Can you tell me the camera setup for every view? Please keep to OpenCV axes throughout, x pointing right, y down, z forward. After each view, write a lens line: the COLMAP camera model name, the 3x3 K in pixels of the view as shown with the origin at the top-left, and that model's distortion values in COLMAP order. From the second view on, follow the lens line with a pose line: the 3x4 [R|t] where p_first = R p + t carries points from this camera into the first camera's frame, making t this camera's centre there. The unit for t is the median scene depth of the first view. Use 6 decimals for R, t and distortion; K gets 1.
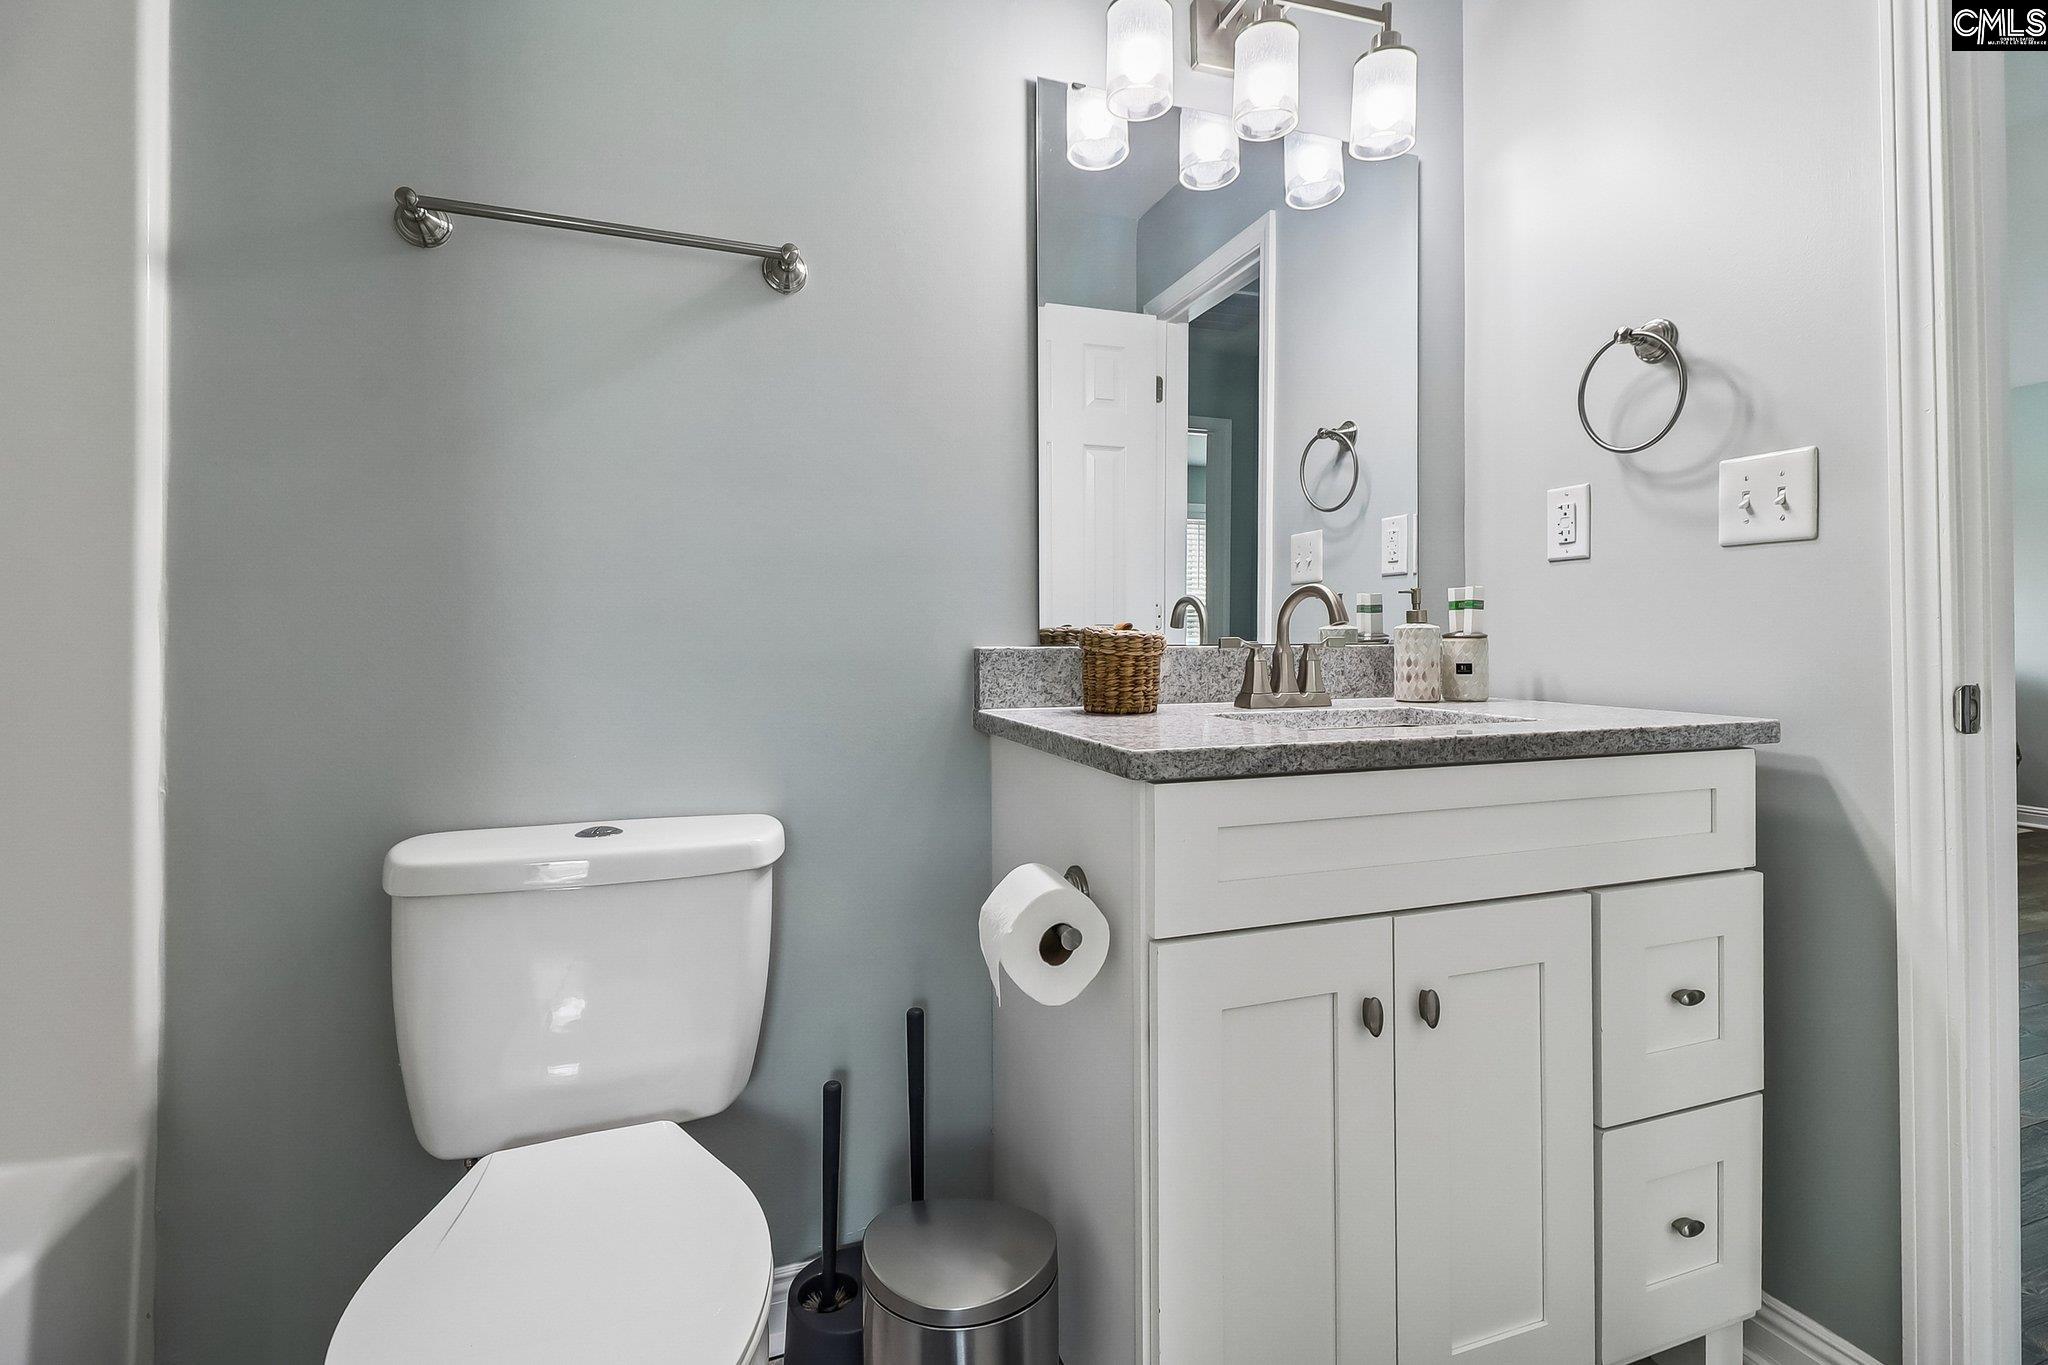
lens RADIAL K [[945.2, 0, 1023.3], [0, 945.2, 649.8], [0, 0, 1]] dist [0.003185, -0.012401]
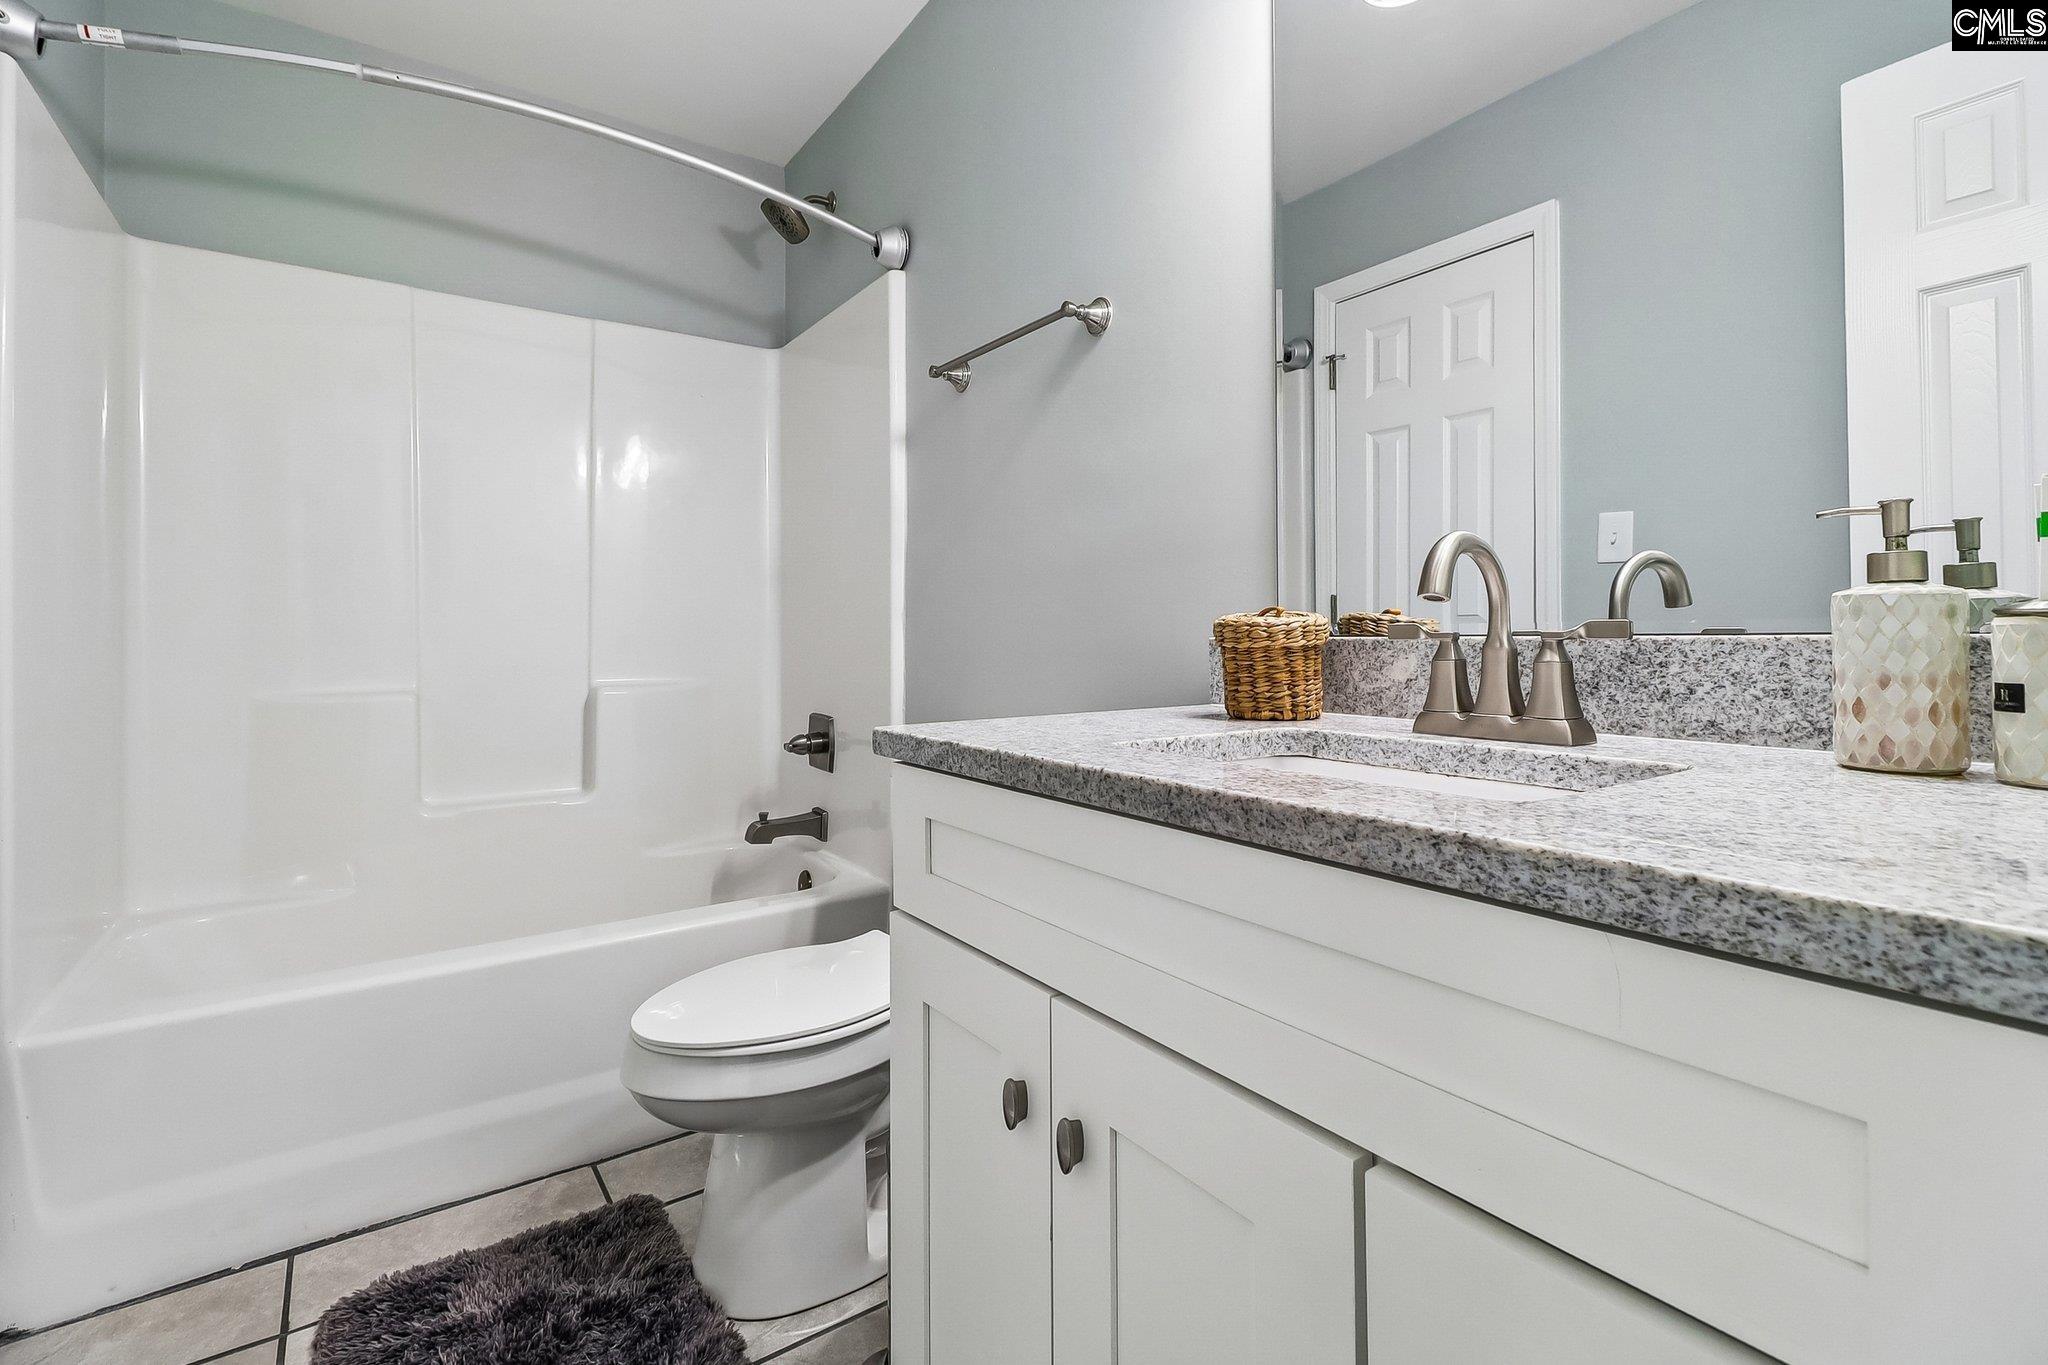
lens RADIAL K [[945.2, 0, 1023.3], [0, 945.2, 649.8], [0, 0, 1]] dist [0.003185, -0.012401]
pose [[0.243315, 0.012596, -0.969866, 0.959467], [-0.008289, 0.999906, 0.010906, 0.000337], [0.969912, 0.005385, 0.243396, 0.688148]]
